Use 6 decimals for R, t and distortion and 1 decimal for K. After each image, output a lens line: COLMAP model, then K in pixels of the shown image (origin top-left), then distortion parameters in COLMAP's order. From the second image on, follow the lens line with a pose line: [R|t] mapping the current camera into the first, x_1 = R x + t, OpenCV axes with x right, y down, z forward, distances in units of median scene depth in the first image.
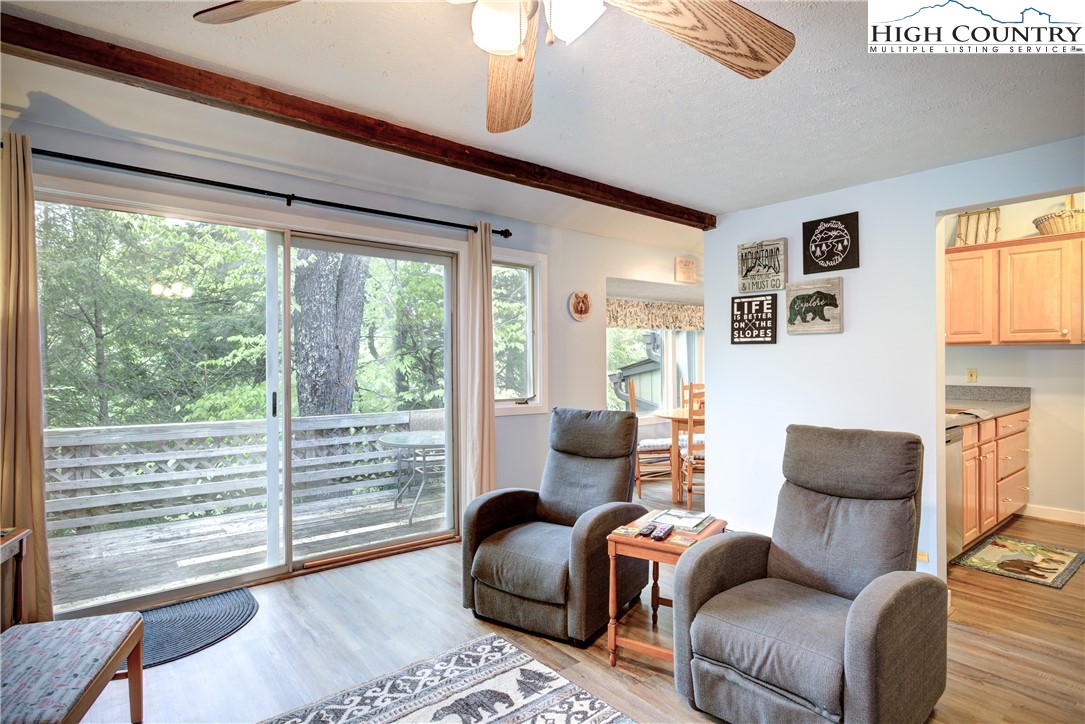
lens RADIAL K [[571.6, 0, 547.4], [0, 571.6, 361.8], [0, 0, 1]] dist [-0.007648, -0.000970]
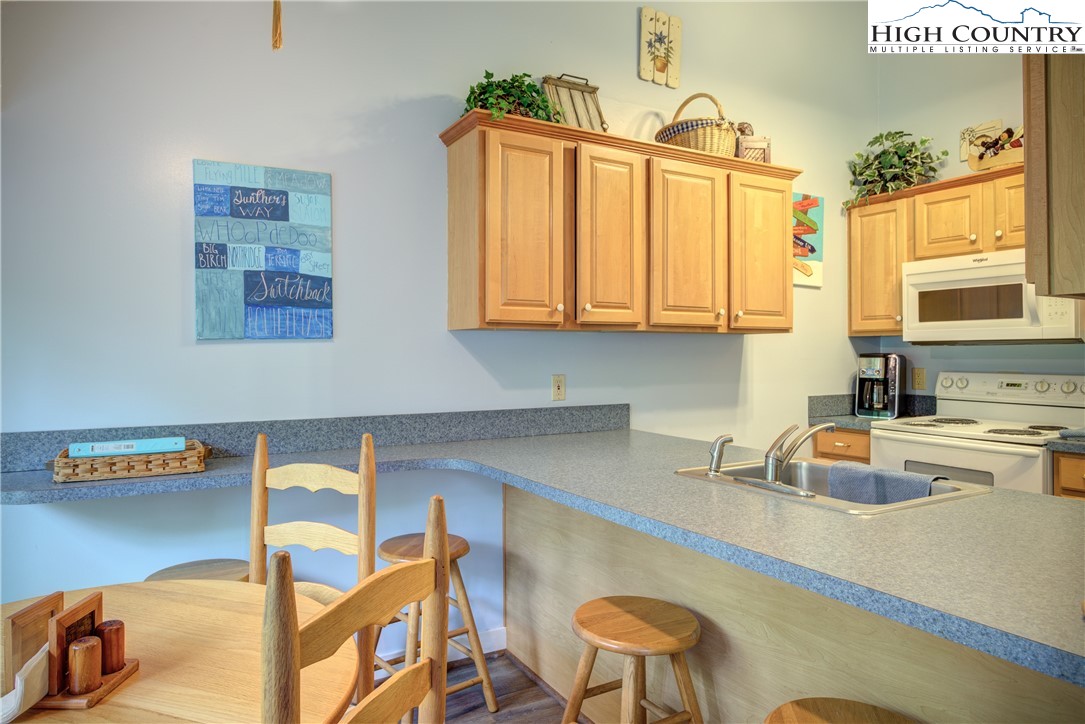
lens RADIAL K [[678.3, 0, 516.8], [0, 678.3, 347.4], [0, 0, 1]] dist [-0.002401, 0.000025]
pose [[0.181604, 0.009241, 0.983328, 0.151772], [0.006504, 0.999923, -0.010598, -0.009005], [-0.983350, 0.008320, 0.181529, 1.209874]]
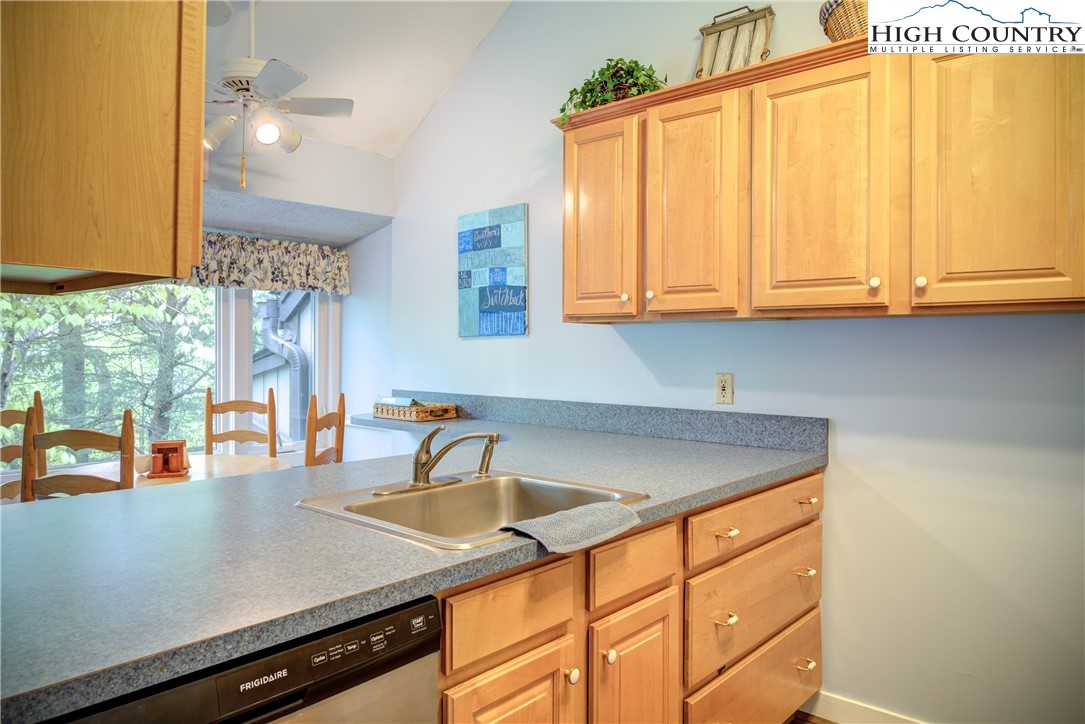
lens RADIAL K [[721.8, 0, 547.4], [0, 721.8, 343.2], [0, 0, 1]] dist [-0.008251, -0.000957]
pose [[0.986780, 0.009489, 0.161785, 0.677832], [-0.007342, 0.999877, -0.013864, -0.003290], [-0.161897, 0.012493, 0.986729, 0.609176]]
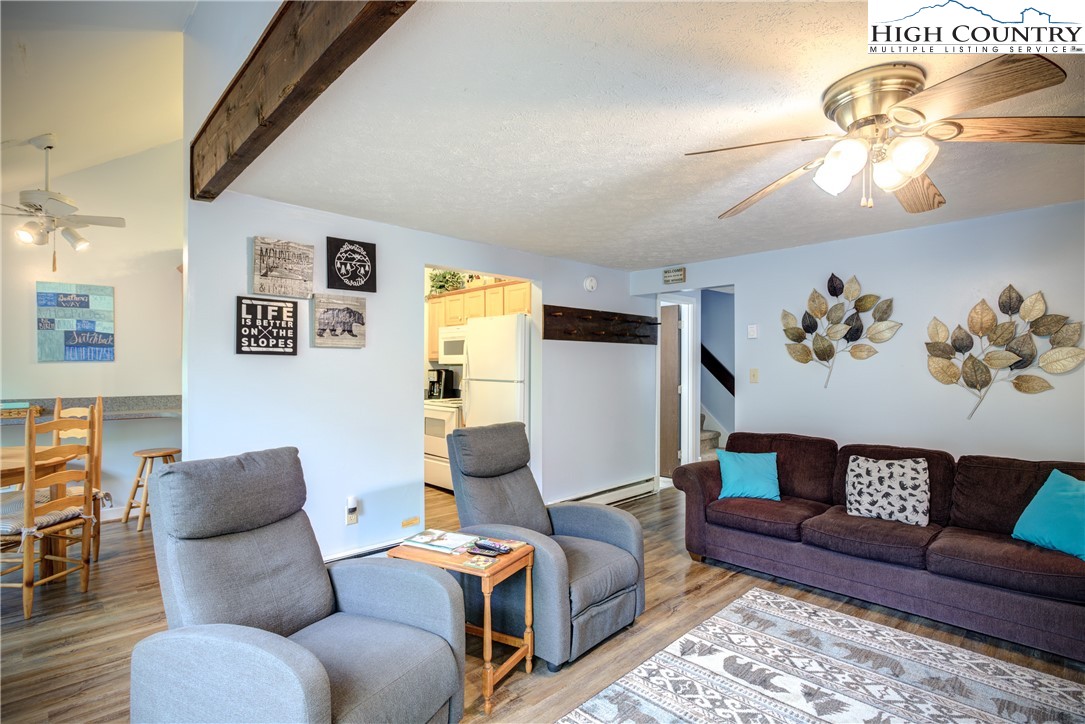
lens RADIAL K [[531.4, 0, 550.0], [0, 531.4, 369.3], [0, 0, 1]] dist [-0.011259, 0.001215]
pose [[-0.087926, -0.002219, 0.996125, -0.480370], [-0.000464, 0.999998, 0.002186, -0.010793], [-0.996127, -0.000270, -0.087927, 0.641331]]
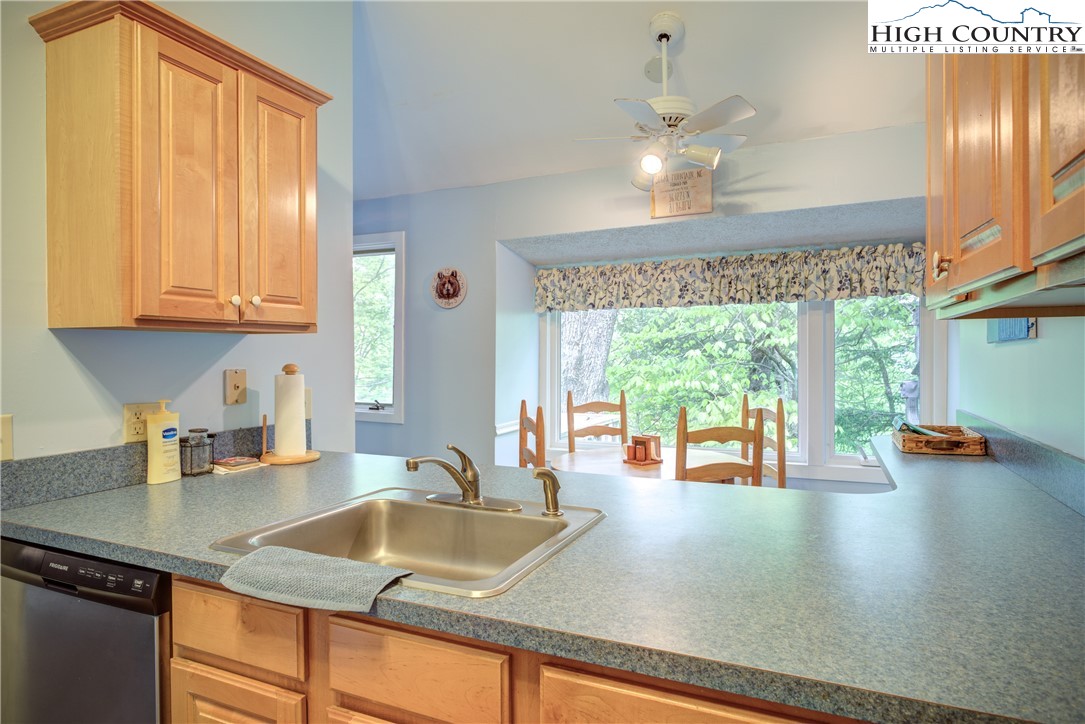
lens RADIAL K [[593.0, 0, 534.3], [0, 593.0, 366.4], [0, 0, 1]] dist [-0.014088, 0.004169]
pose [[0.448017, 0.017864, -0.893847, 1.052220], [-0.002372, 0.999821, 0.018793, -0.011663], [0.894022, -0.006300, 0.447979, 0.973018]]
